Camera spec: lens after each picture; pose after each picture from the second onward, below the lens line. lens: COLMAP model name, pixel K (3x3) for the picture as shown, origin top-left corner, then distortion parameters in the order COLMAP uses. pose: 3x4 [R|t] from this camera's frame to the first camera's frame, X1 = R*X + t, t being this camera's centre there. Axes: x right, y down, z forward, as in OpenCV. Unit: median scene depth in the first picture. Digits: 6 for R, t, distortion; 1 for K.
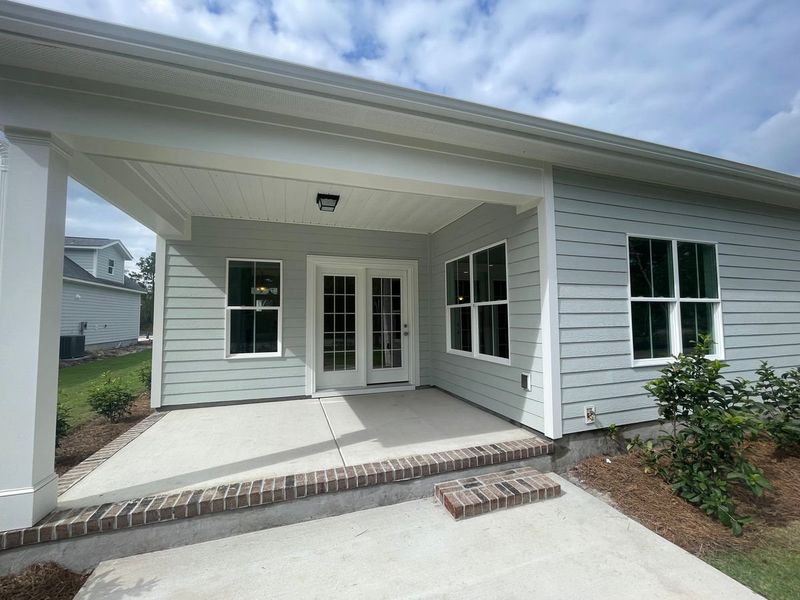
lens RADIAL K [[328.7, 0, 400.4], [0, 328.7, 306.3], [0, 0, 1]] dist [0.001667, -0.000014]
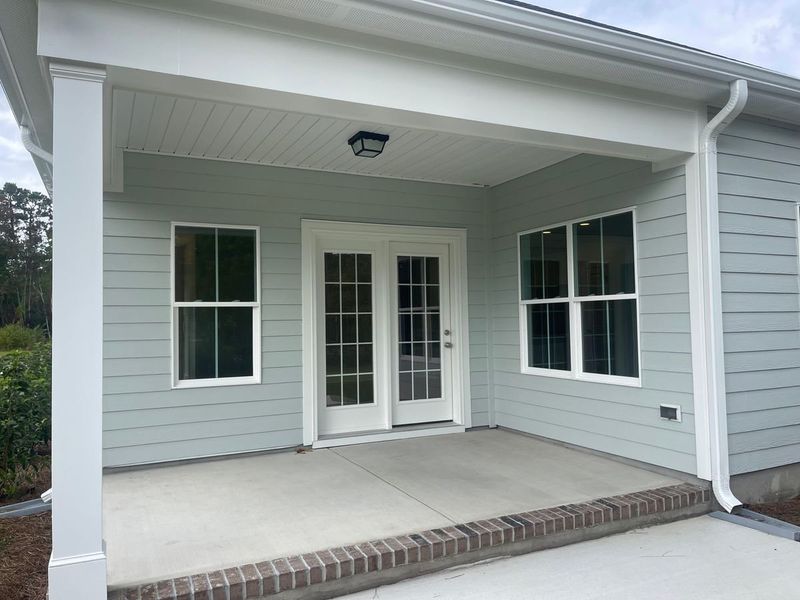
lens RADIAL K [[606.8, 0, 398.9], [0, 606.8, 295.2], [0, 0, 1]] dist [0.049934, -0.058727]
pose [[0.992520, 0.002609, 0.122057, -0.251914], [-0.001411, 0.999950, -0.009899, -0.000805], [-0.122077, 0.009652, 0.992474, -0.168011]]
